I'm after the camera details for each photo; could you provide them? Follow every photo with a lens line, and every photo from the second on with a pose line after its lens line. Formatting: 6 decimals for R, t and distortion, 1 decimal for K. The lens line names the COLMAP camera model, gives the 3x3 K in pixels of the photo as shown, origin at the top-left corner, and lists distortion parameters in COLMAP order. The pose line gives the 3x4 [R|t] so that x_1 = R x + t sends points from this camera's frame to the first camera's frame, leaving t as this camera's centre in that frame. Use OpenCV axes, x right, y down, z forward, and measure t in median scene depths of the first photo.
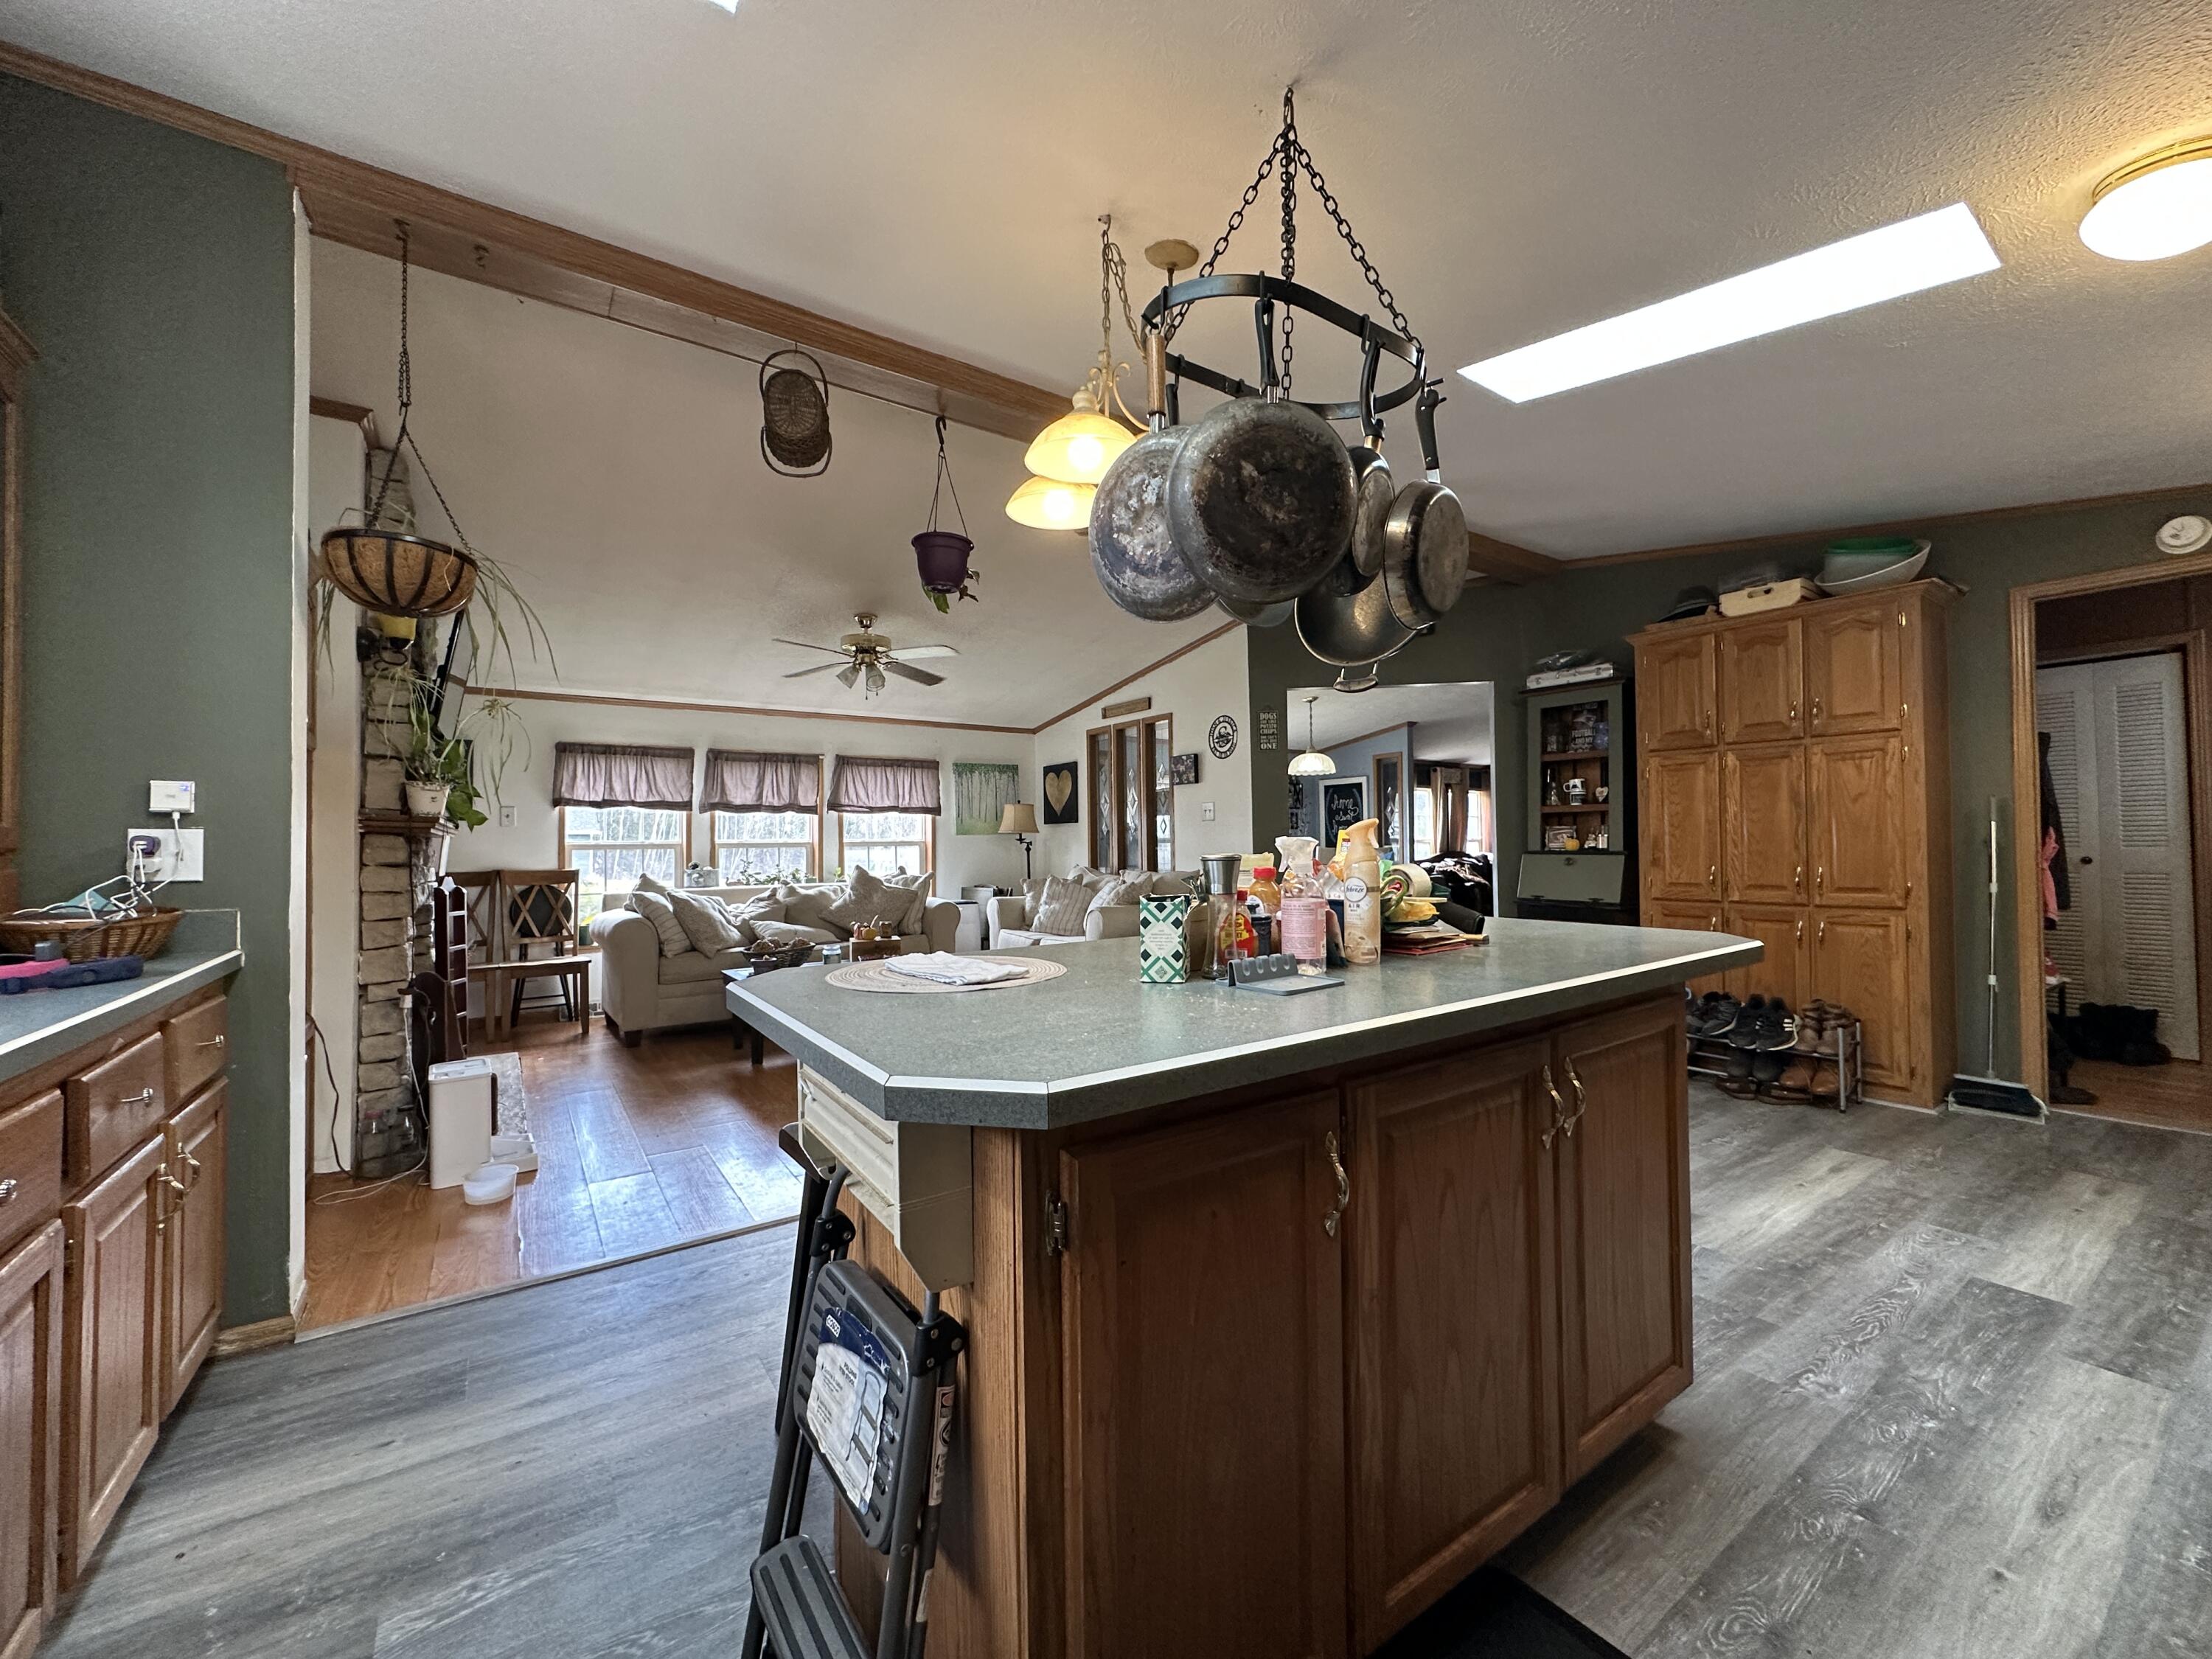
lens RADIAL K [[879.7, 0, 1107.1], [0, 879.7, 827.4], [0, 0, 1]] dist [-0.003891, 0.000696]
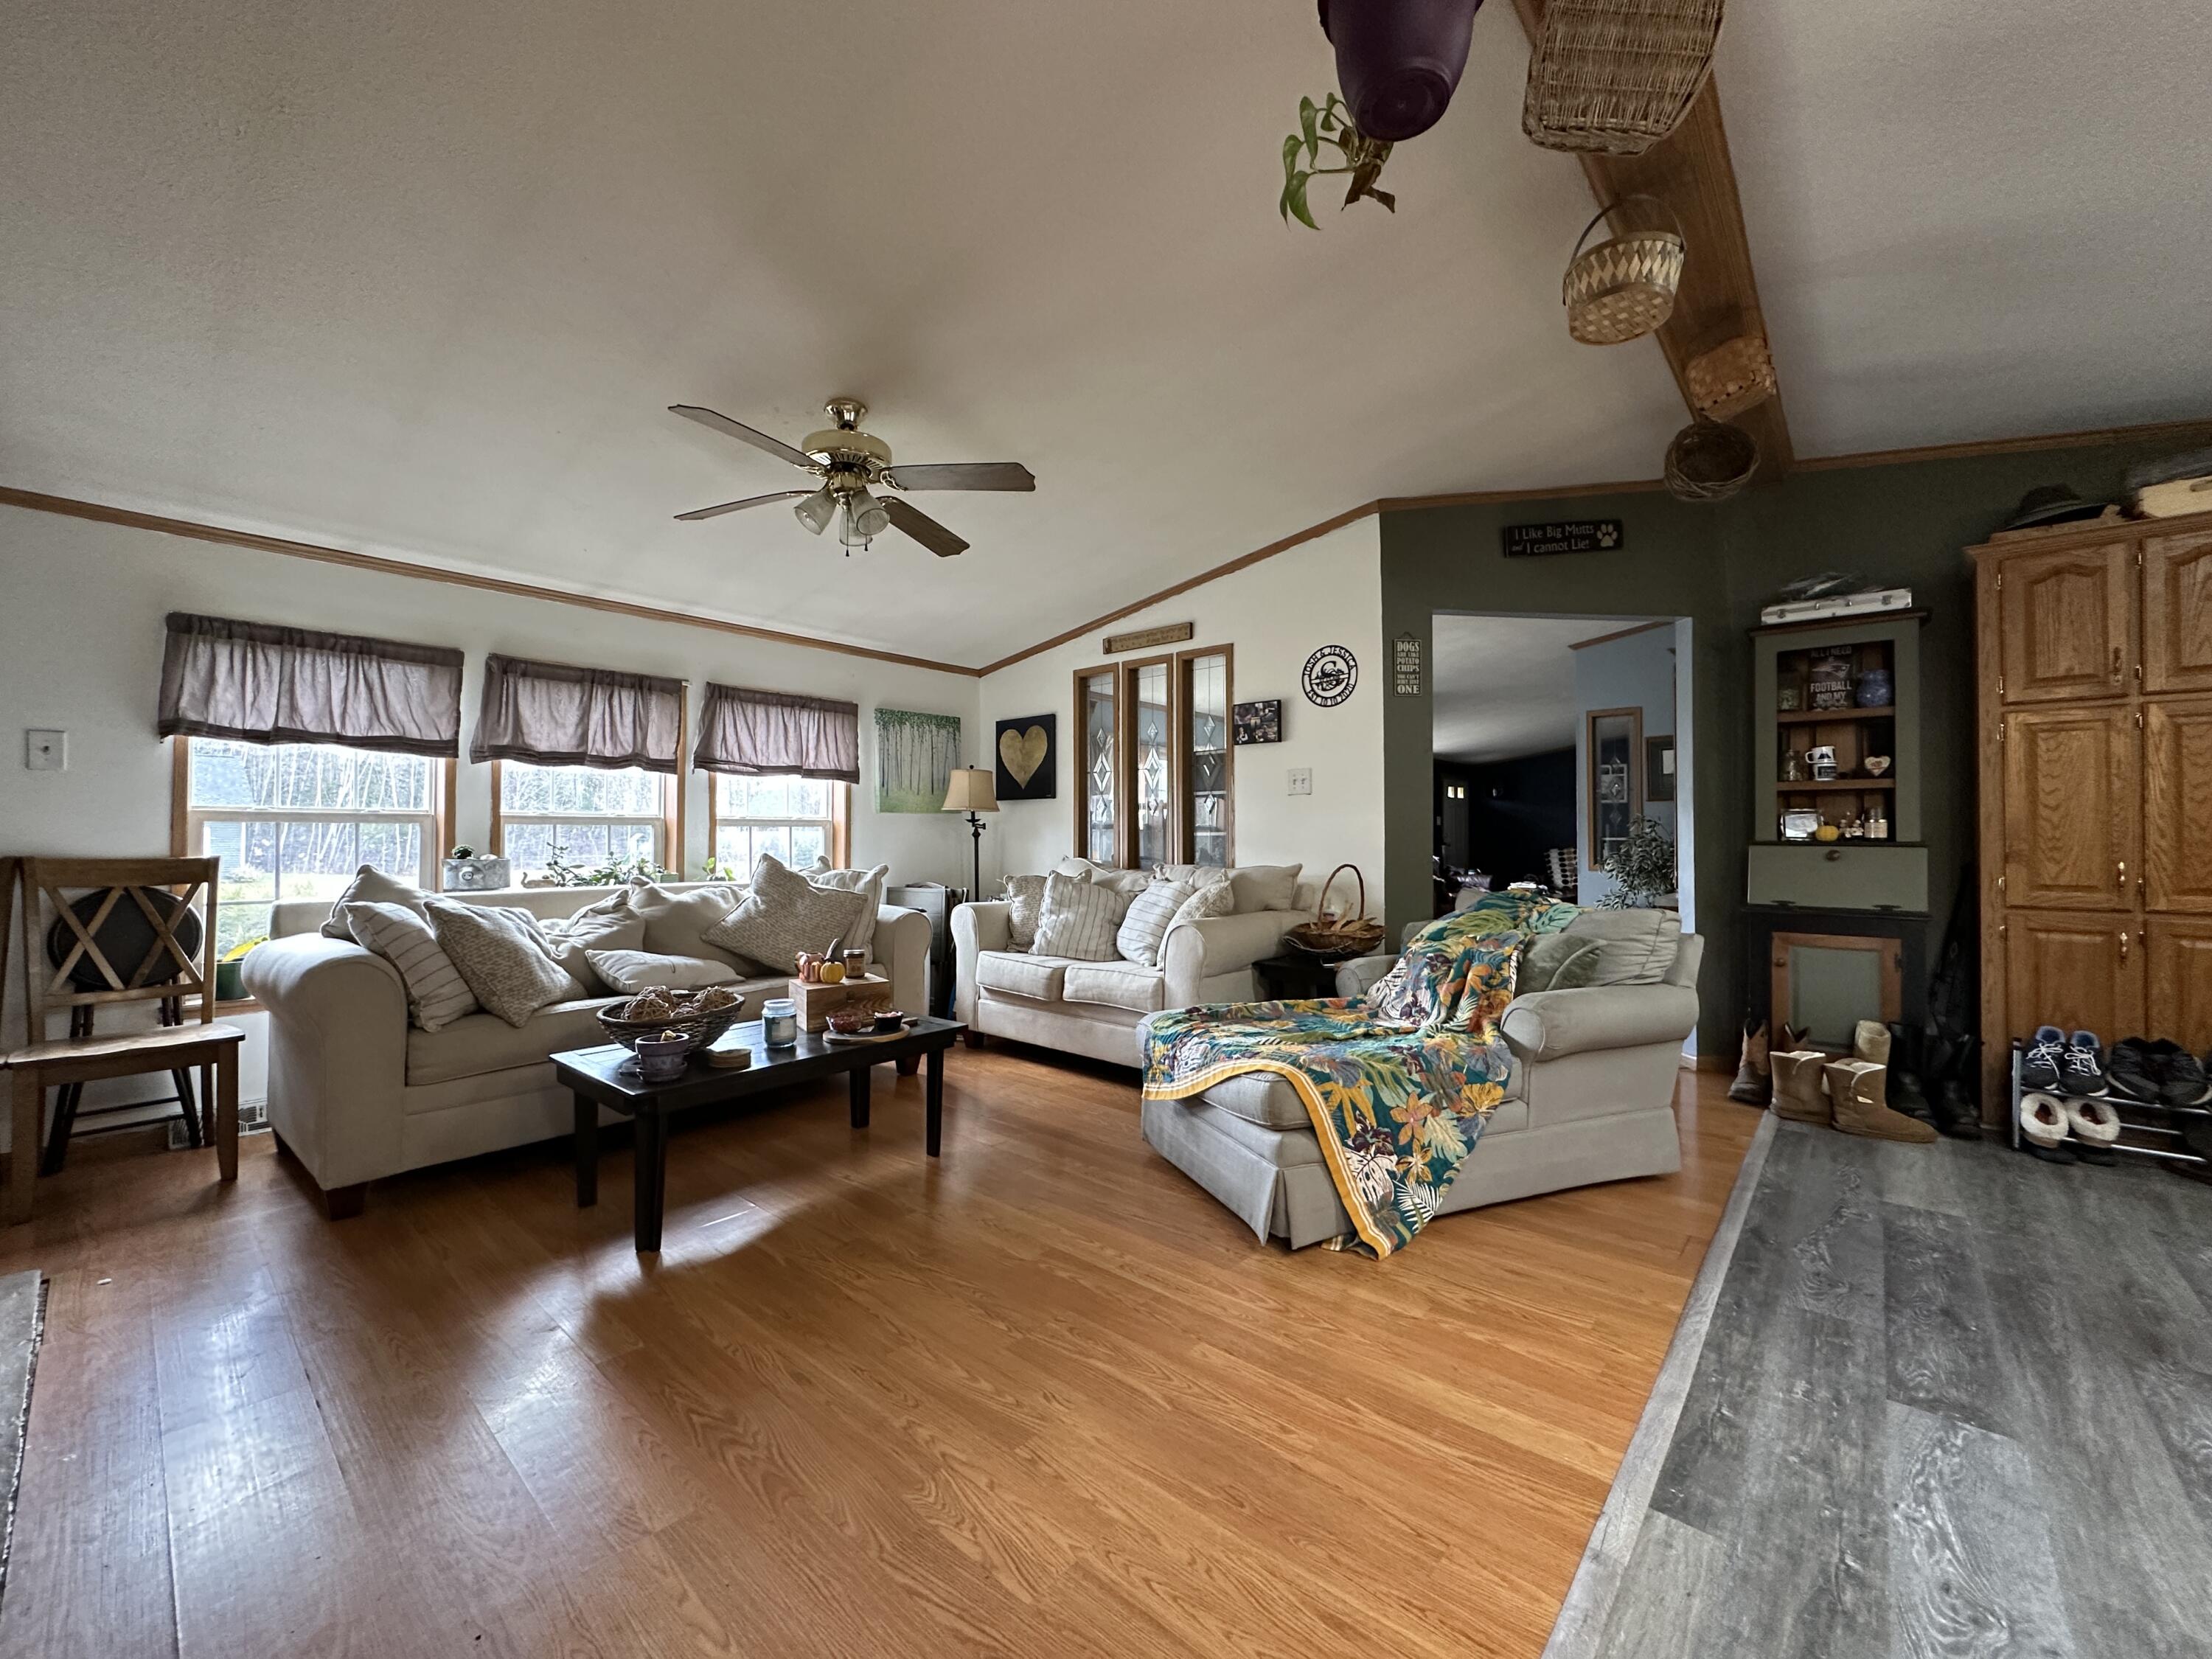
lens RADIAL K [[879.7, 0, 1107.1], [0, 879.7, 827.4], [0, 0, 1]] dist [-0.003891, 0.000696]
pose [[0.969383, 0.015324, 0.245076, -0.212439], [-0.016935, 0.999847, 0.004467, 0.018505], [-0.244970, -0.008480, 0.969494, 0.357744]]
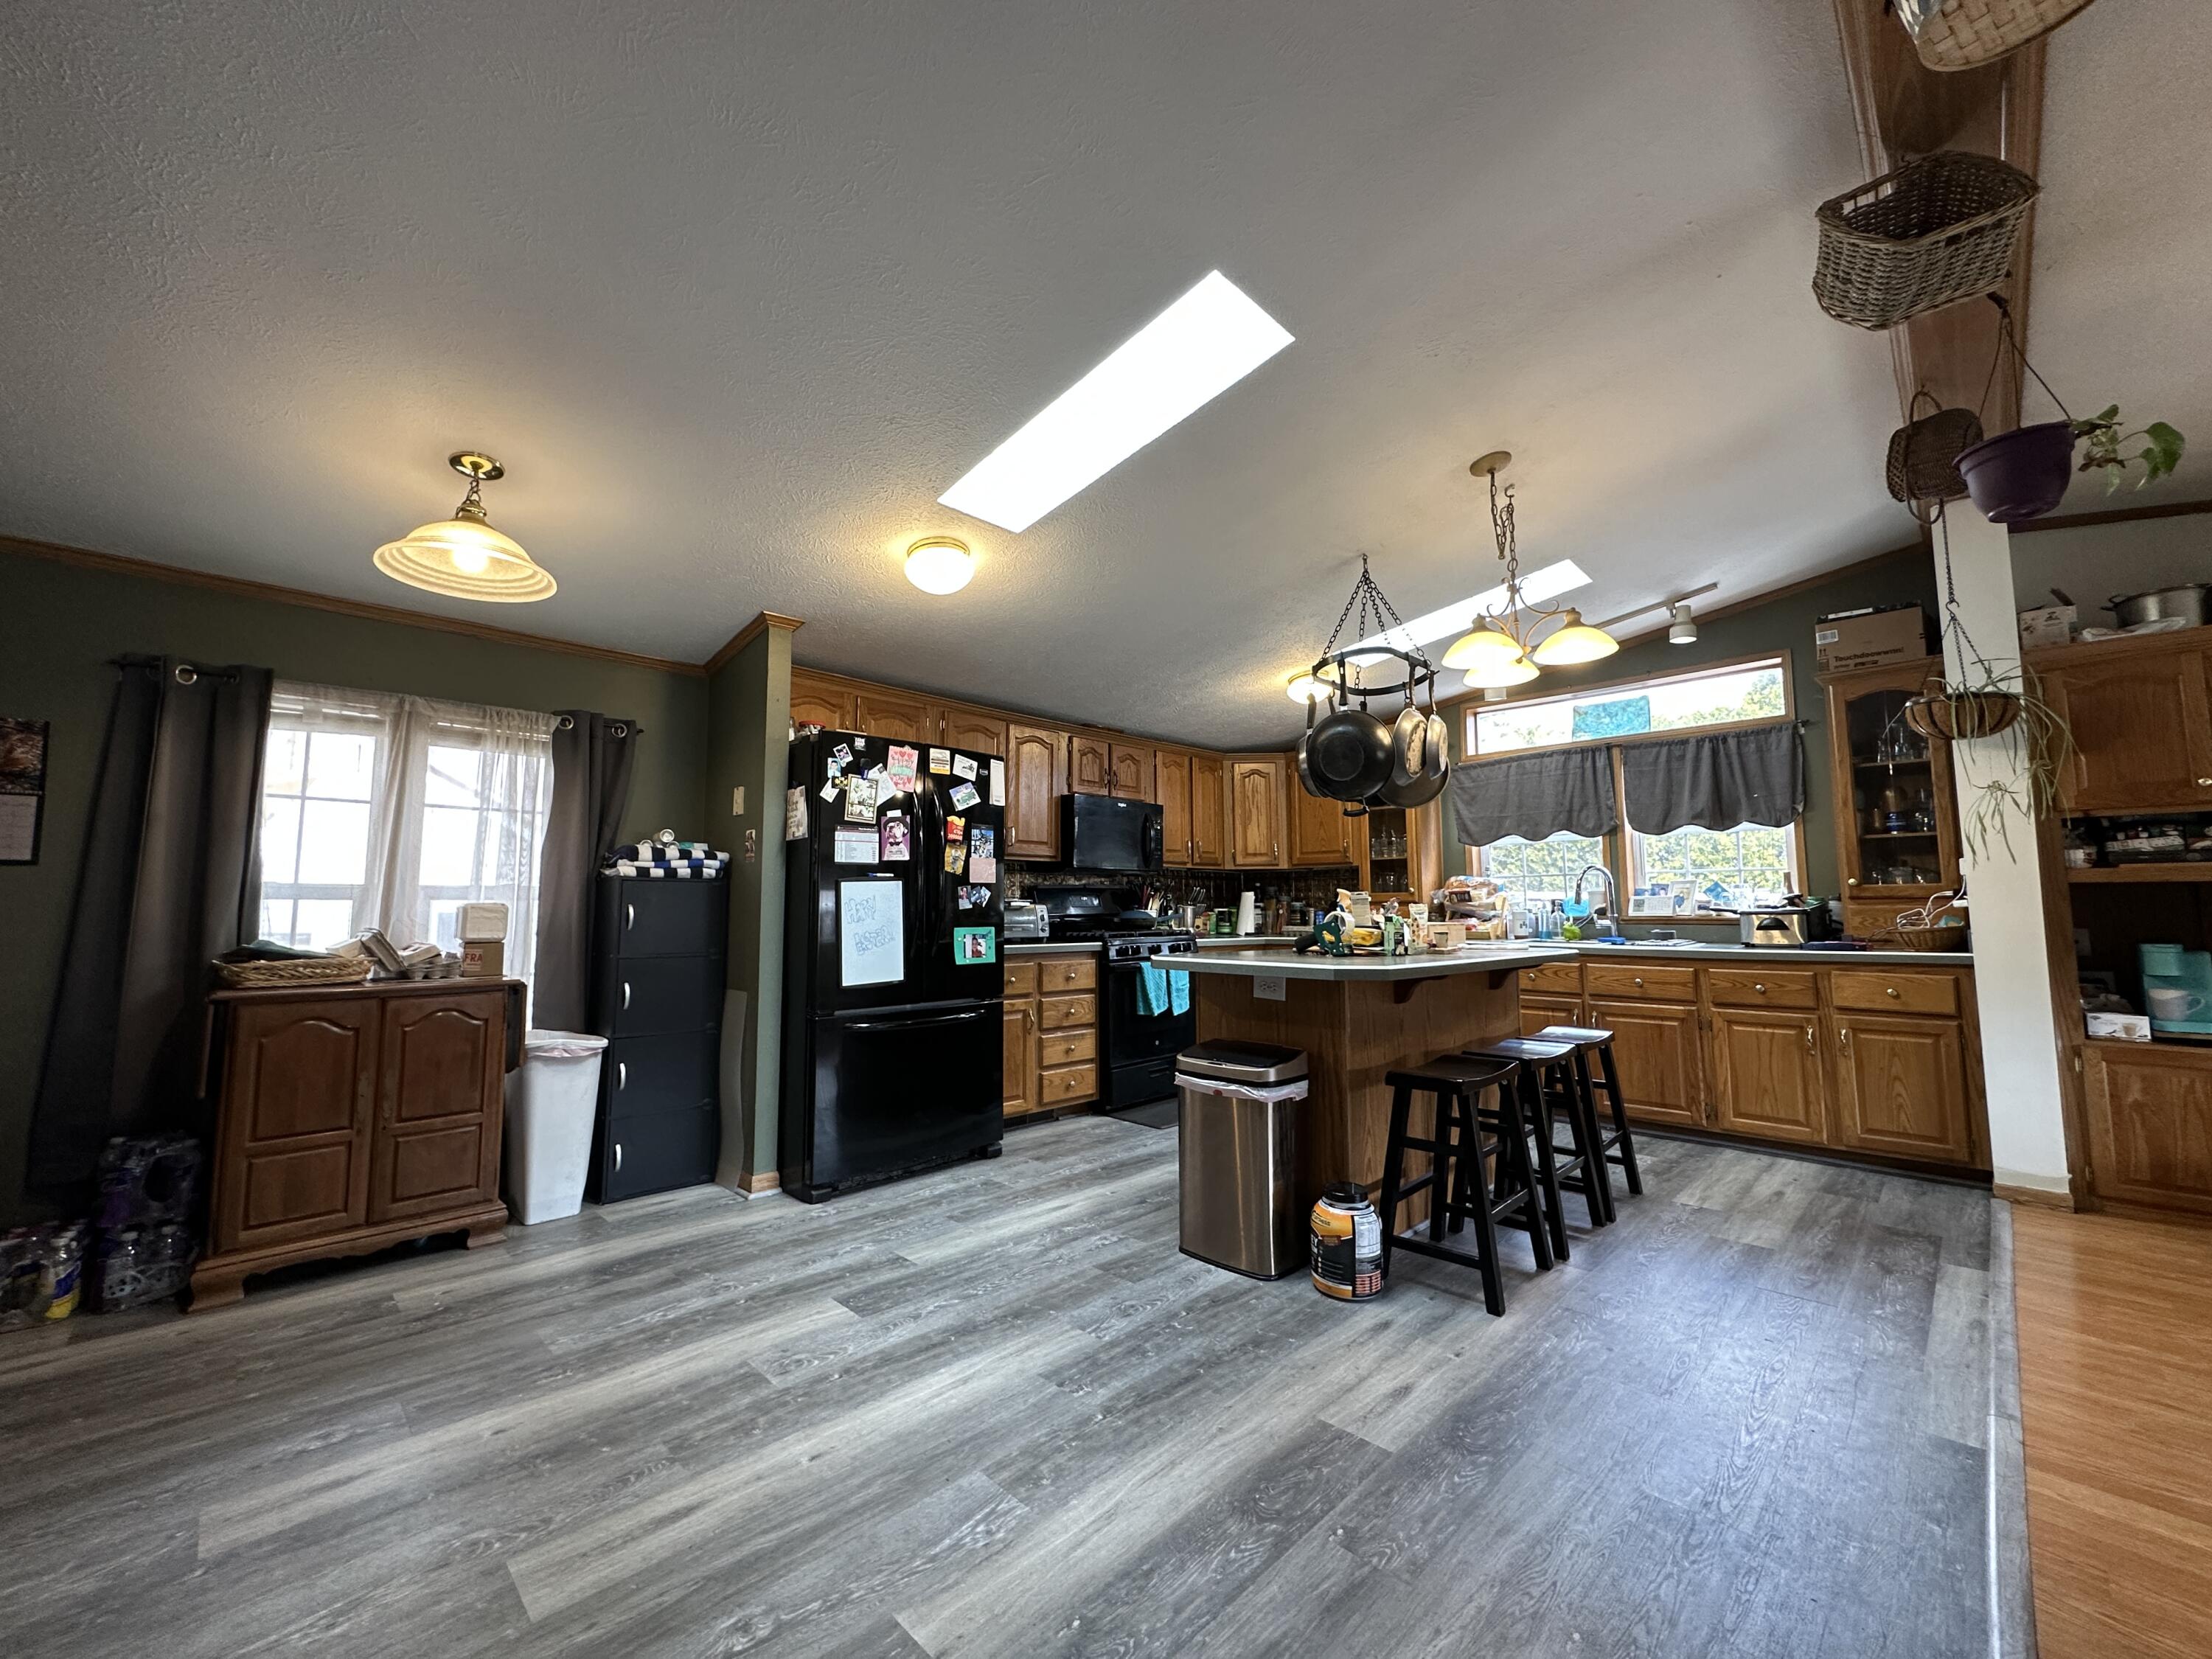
lens RADIAL K [[879.7, 0, 1107.1], [0, 879.7, 827.4], [0, 0, 1]] dist [-0.003891, 0.000696]
pose [[-0.983727, -0.005275, -0.179594, 0.336564], [0.014416, 0.994029, -0.108161, 0.017882], [0.179092, -0.108989, -0.977777, 0.808925]]
